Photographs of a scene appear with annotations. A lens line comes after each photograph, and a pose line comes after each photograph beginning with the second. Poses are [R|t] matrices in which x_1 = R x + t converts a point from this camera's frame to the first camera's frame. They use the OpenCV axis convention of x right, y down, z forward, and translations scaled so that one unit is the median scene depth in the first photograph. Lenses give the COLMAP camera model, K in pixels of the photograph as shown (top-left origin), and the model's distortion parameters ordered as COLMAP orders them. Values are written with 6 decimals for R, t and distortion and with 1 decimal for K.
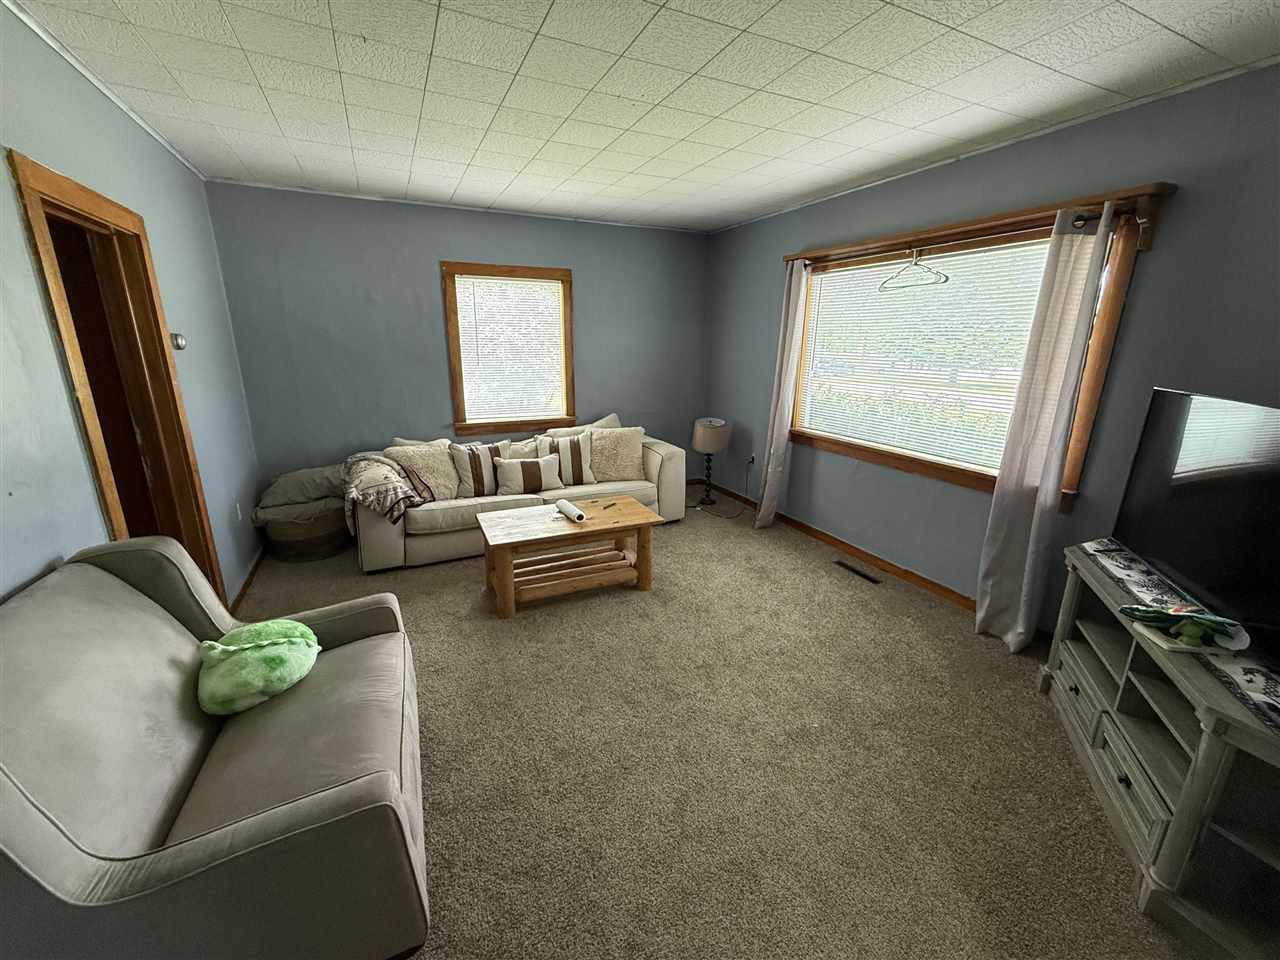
lens RADIAL K [[512.1, 0, 640.0], [0, 512.1, 480.0], [0, 0, 1]] dist [-0.011414, 0.000136]
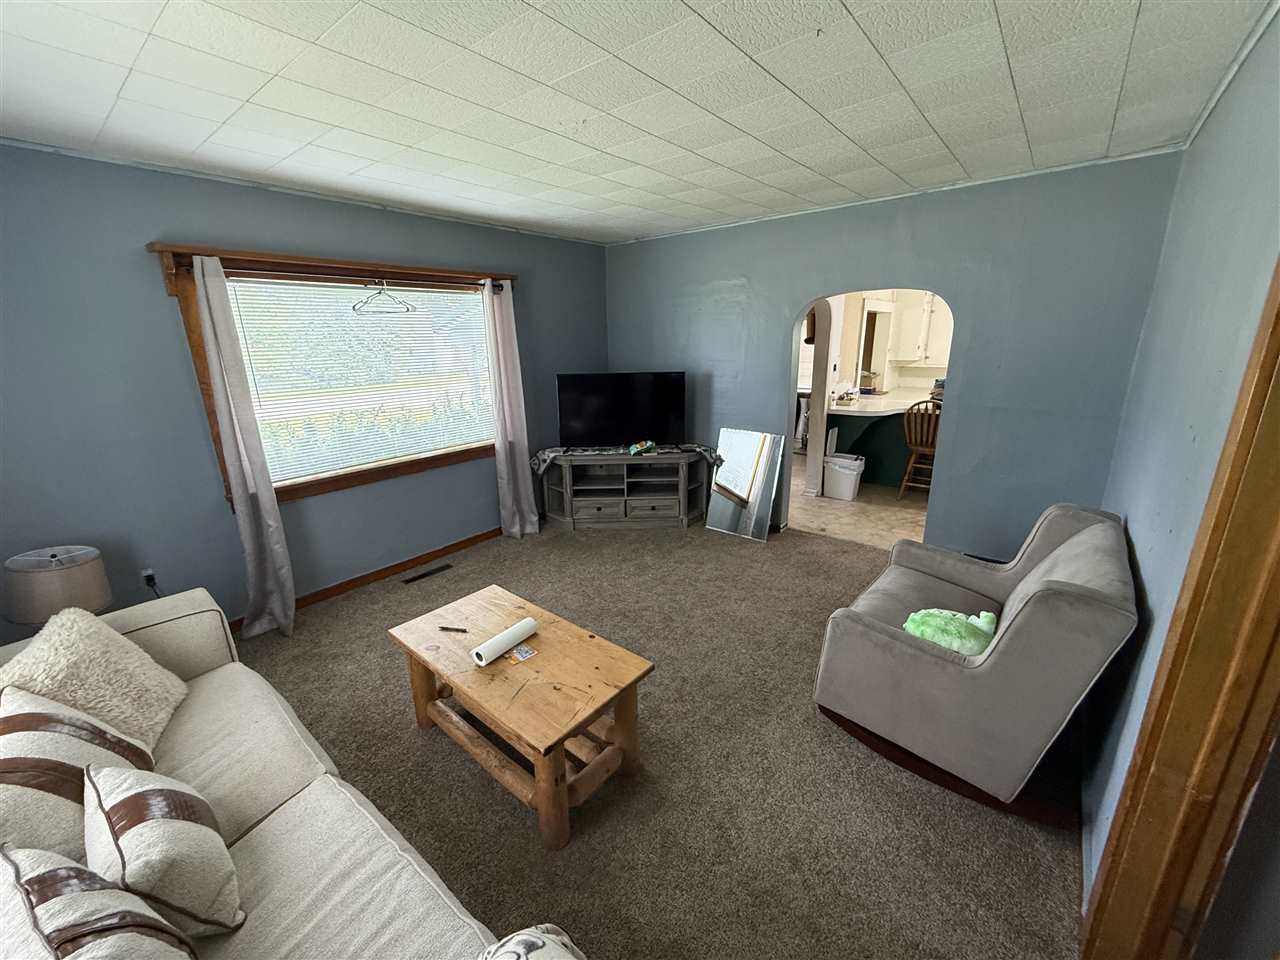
lens RADIAL K [[512.1, 0, 640.0], [0, 512.1, 480.0], [0, 0, 1]] dist [-0.011414, 0.000136]
pose [[-0.427816, -0.247637, 0.869281, -0.690368], [0.254975, 0.889613, 0.378915, -0.306766], [-0.867157, 0.383751, -0.317450, 0.934908]]
